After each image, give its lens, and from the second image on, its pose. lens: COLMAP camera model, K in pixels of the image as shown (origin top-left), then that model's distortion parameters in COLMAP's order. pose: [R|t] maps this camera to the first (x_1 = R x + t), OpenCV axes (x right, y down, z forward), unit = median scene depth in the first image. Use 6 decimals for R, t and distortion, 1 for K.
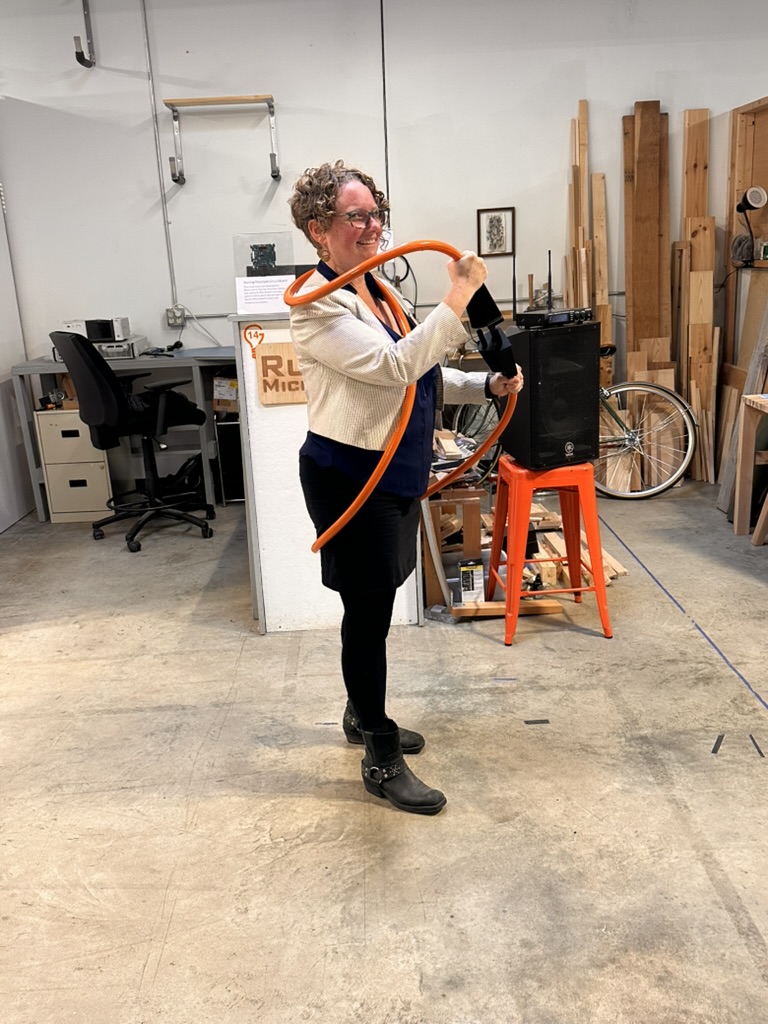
lens RADIAL K [[939.4, 0, 384.0], [0, 939.4, 512.0], [0, 0, 1]] dist [0.191233, -0.443763]
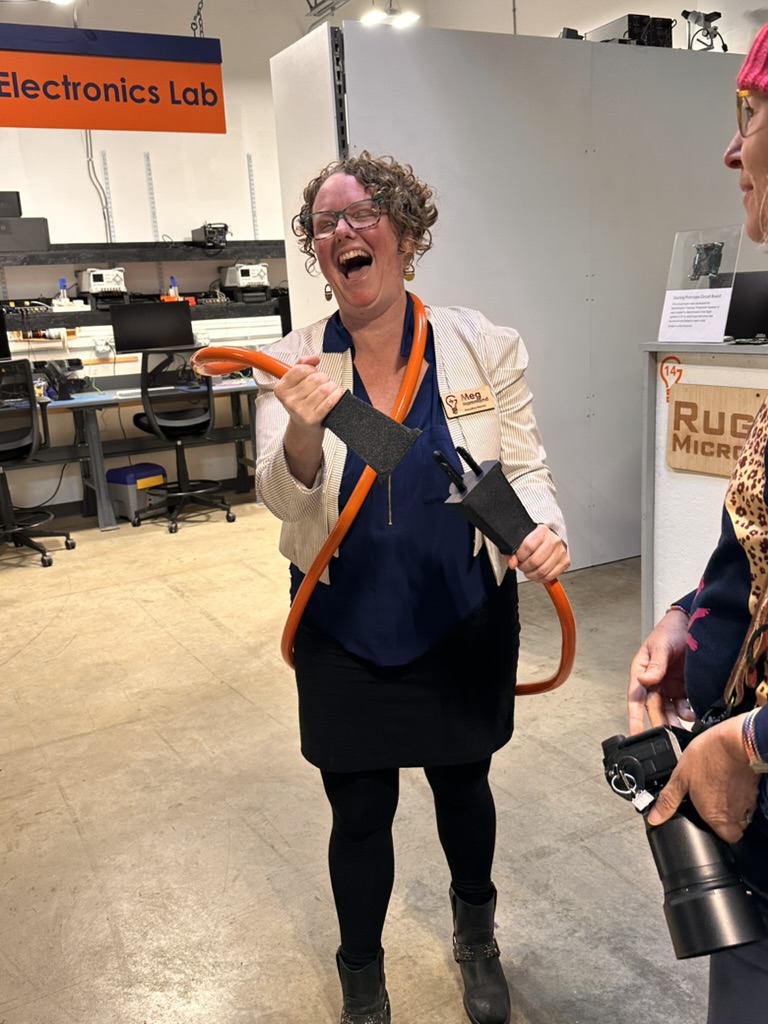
lens RADIAL K [[943.2, 0, 383.9], [0, 943.2, 514.9], [0, 0, 1]] dist [0.117016, -0.209944]
pose [[0.473801, 0.220608, -0.852552, 0.390496], [-0.194521, 0.970418, 0.143004, -0.140304], [0.858880, 0.098084, 0.502698, 0.458759]]
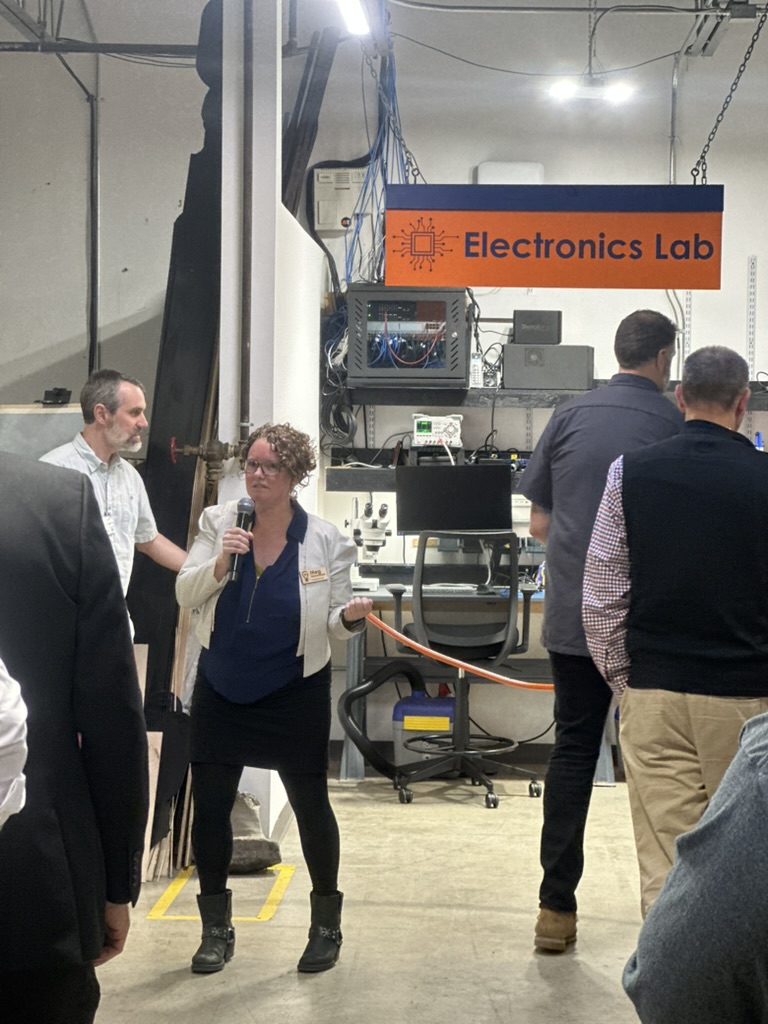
lens RADIAL K [[2325.7, 0, 384.0], [0, 2325.7, 512.0], [0, 0, 1]] dist [0.014604, 0.017145]
pose [[-0.049155, 0.082915, -0.995344, 1.615164], [-0.267021, 0.959184, 0.093090, -0.302050], [0.962436, 0.270353, -0.025009, 0.629668]]
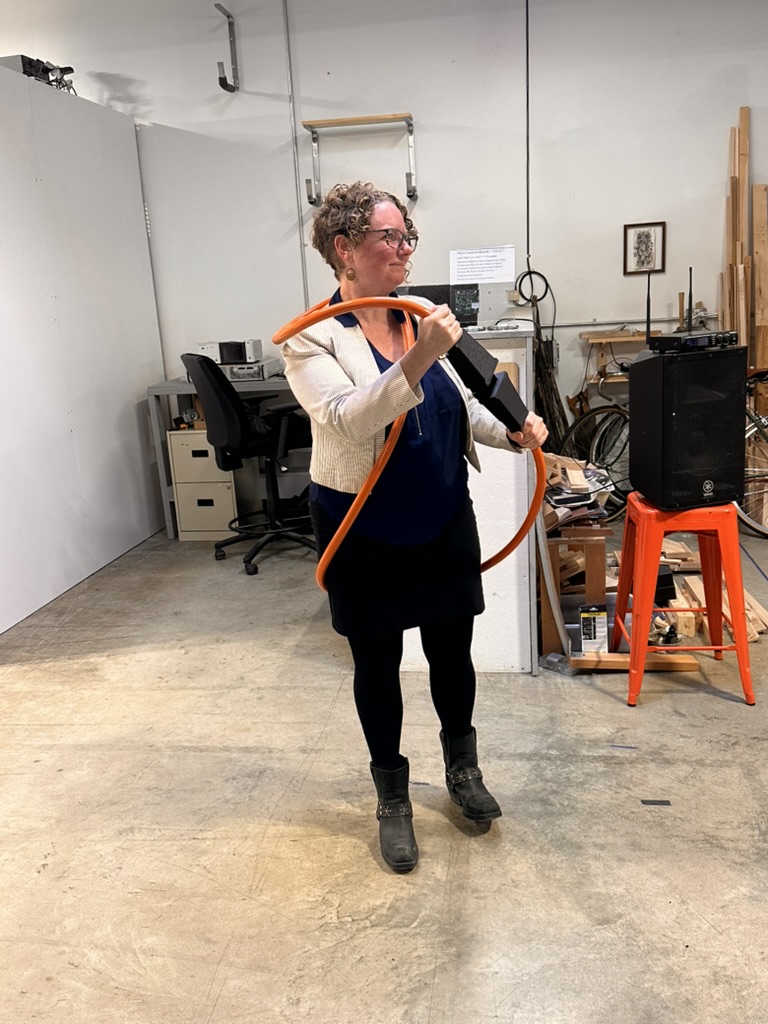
lens RADIAL K [[940.3, 0, 380.6], [0, 940.3, 497.2], [0, 0, 1]] dist [0.151612, -0.307351]
pose [[0.985904, 0.031380, -0.164344, 0.040247], [-0.036870, 0.998856, -0.030463, -0.019203], [0.163200, 0.036093, 0.985932, 0.071069]]
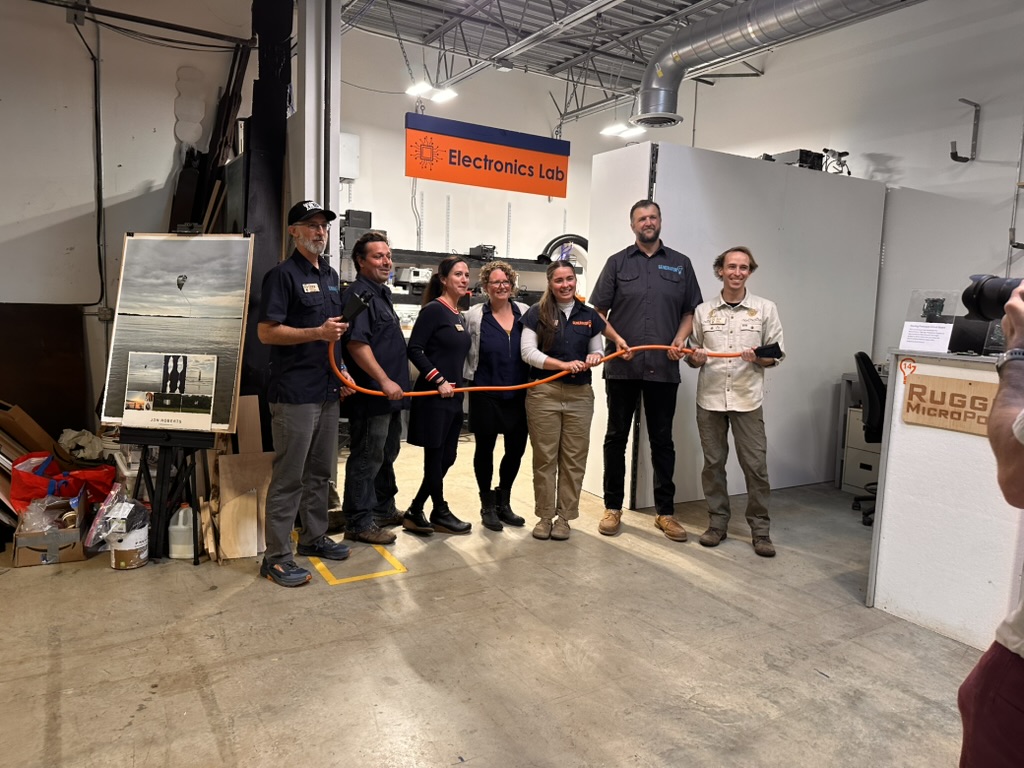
lens RADIAL K [[722.2, 0, 509.5], [0, 722.2, 379.3], [0, 0, 1]] dist [0.059948, -0.085704]
pose [[0.503877, 0.165013, -0.847867, 0.409529], [-0.284861, 0.958414, 0.017239, -0.037152], [0.815452, 0.232837, 0.529928, 0.067641]]
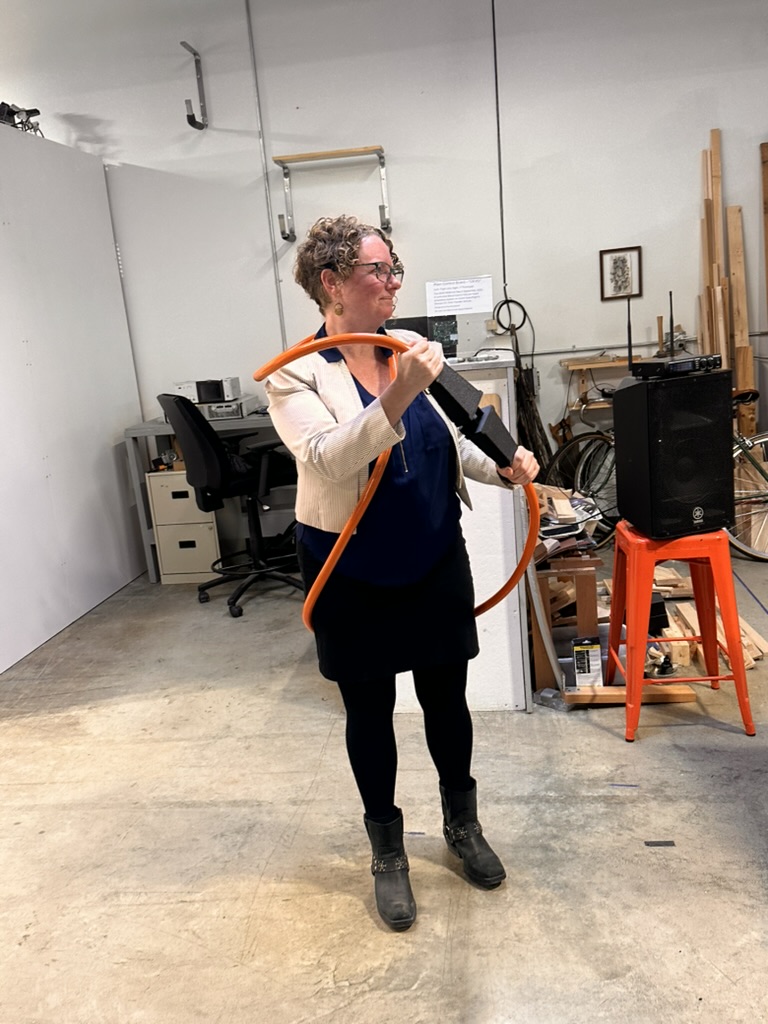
lens RADIAL K [[938.6, 0, 379.5], [0, 938.6, 509.9], [0, 0, 1]] dist [0.152595, -0.308125]
pose [[0.988613, -0.006691, -0.150329, 0.037815], [-0.000765, 0.998774, -0.049489, -0.027458], [0.150476, 0.049041, 0.987397, 0.094687]]
